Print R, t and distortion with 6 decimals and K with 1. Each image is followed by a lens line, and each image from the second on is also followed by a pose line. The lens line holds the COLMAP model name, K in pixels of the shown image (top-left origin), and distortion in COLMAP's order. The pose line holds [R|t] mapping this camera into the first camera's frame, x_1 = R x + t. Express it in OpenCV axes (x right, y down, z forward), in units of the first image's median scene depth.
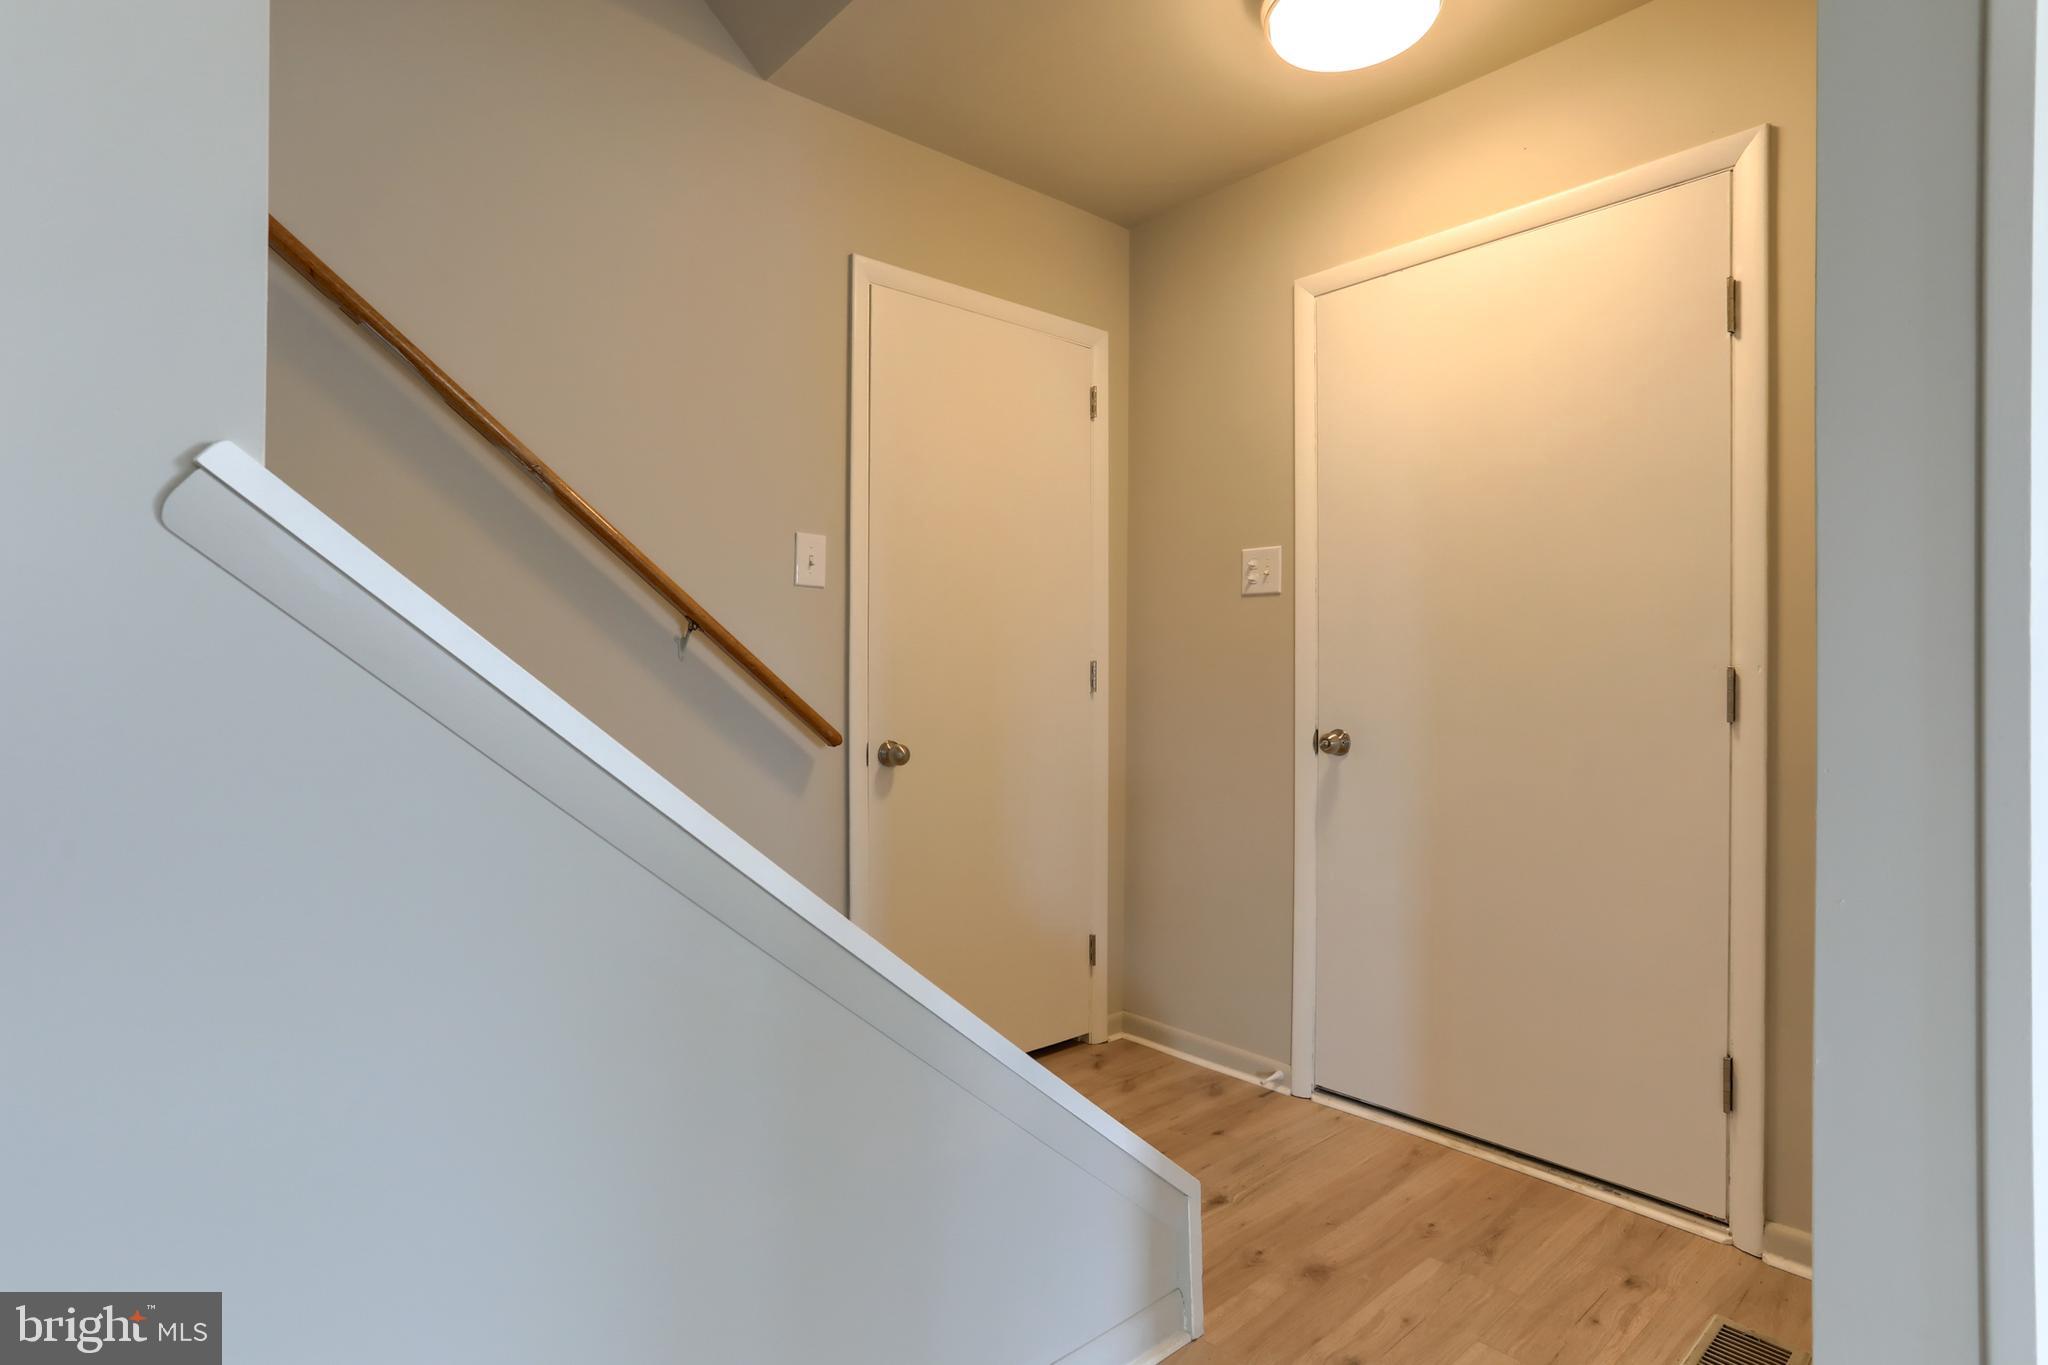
lens RADIAL K [[1013.3, 0, 1028.2], [0, 1013.3, 687.8], [0, 0, 1]] dist [-0.028695, 0.004388]
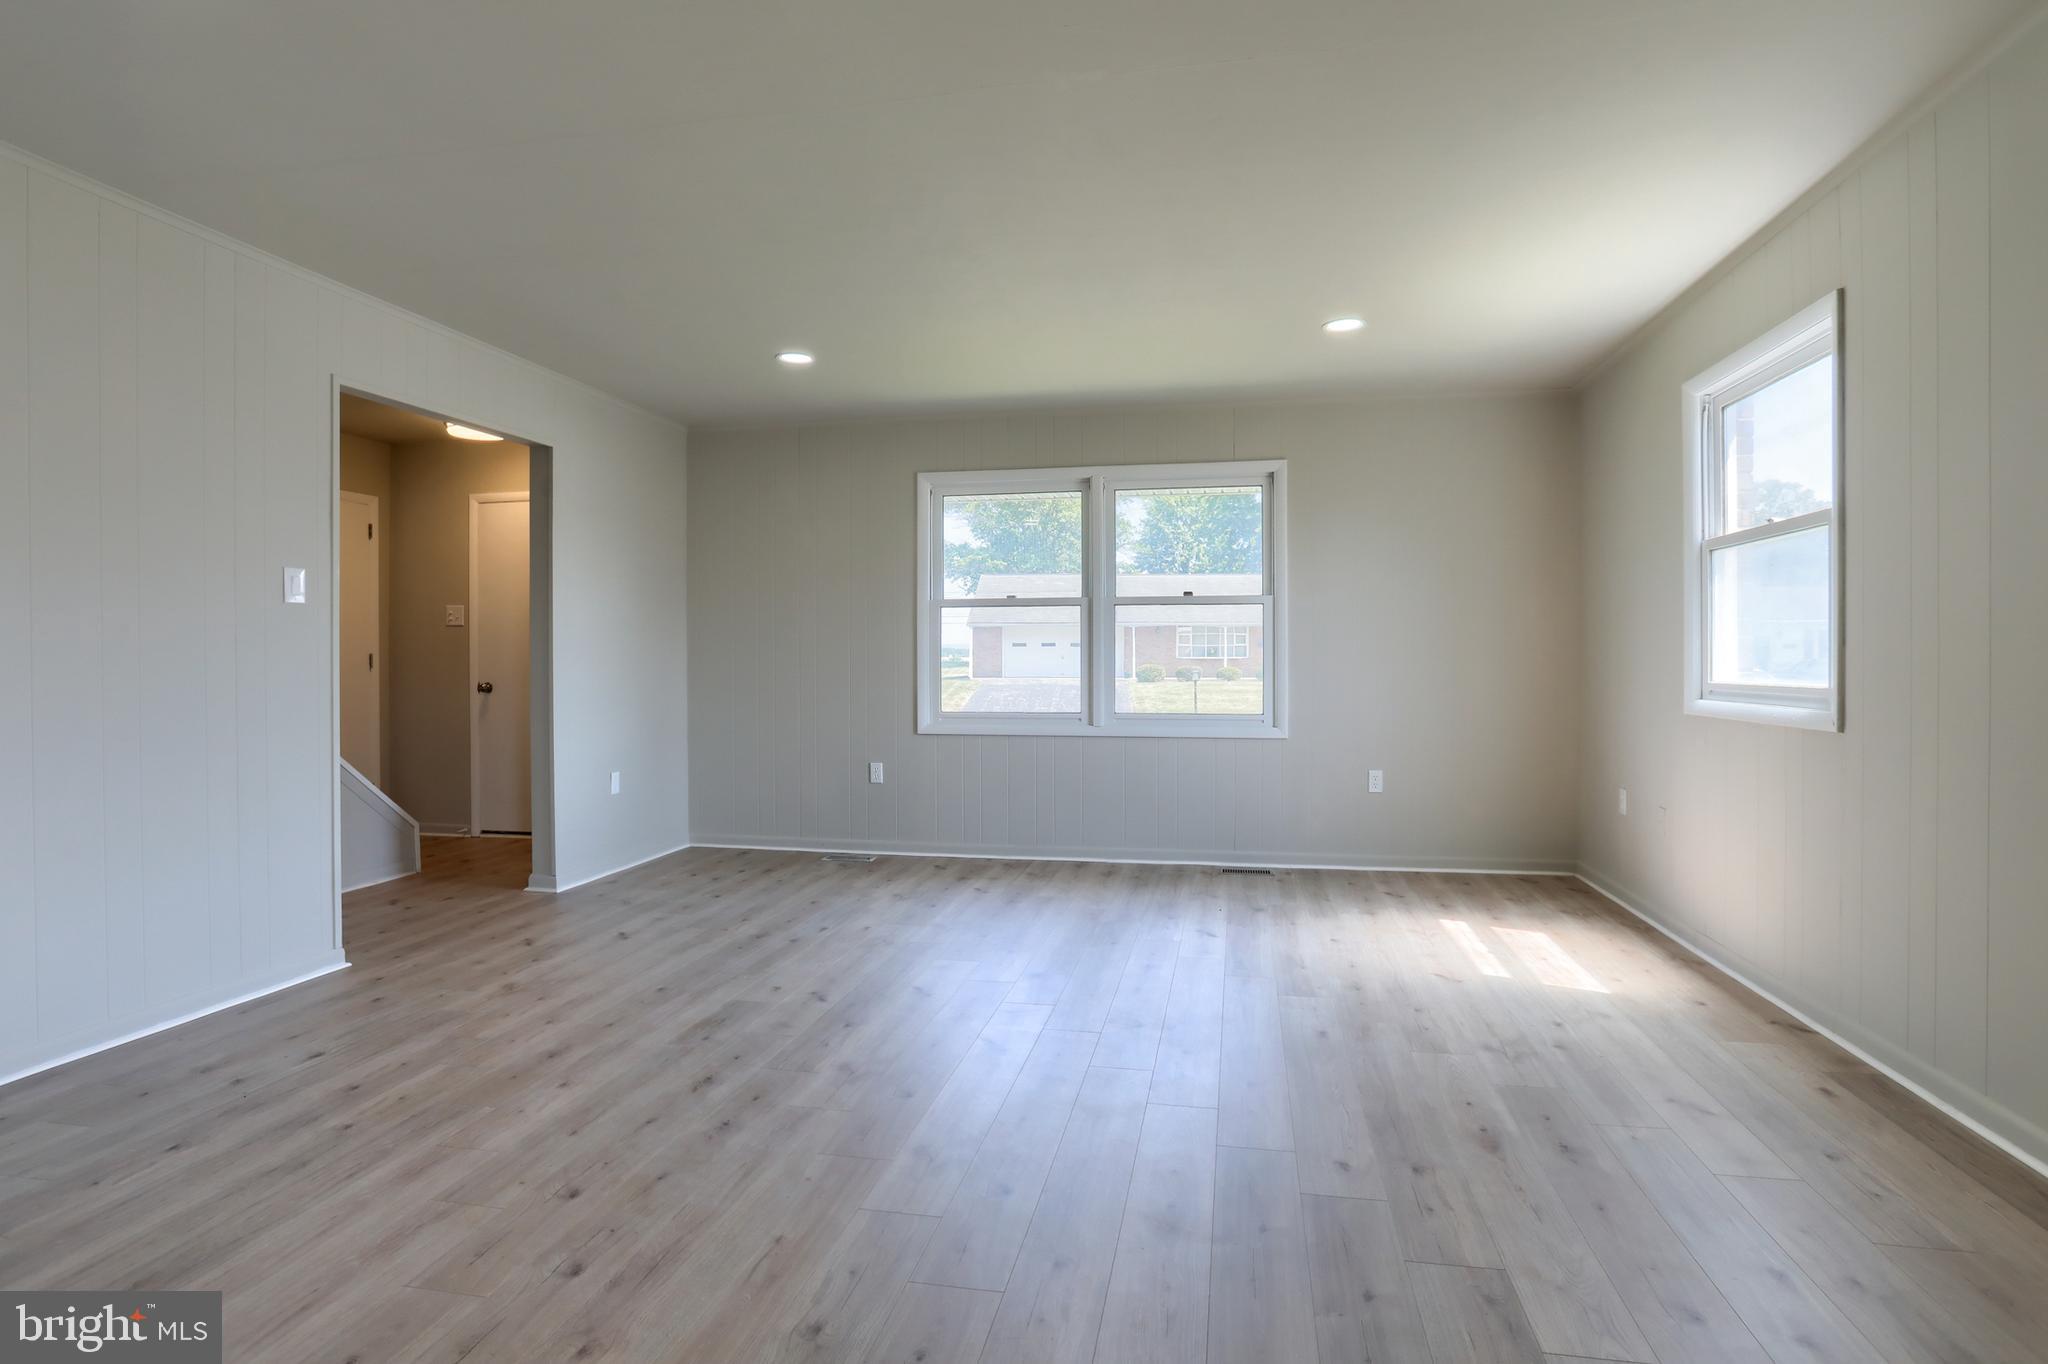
lens RADIAL K [[1060.6, 0, 1043.6], [0, 1060.6, 679.2], [0, 0, 1]] dist [-0.033735, 0.002154]
pose [[0.789778, -0.008644, 0.613332, -0.191116], [0.002784, 0.999941, 0.010507, 0.009735], [-0.613386, -0.006590, 0.789755, -1.818280]]
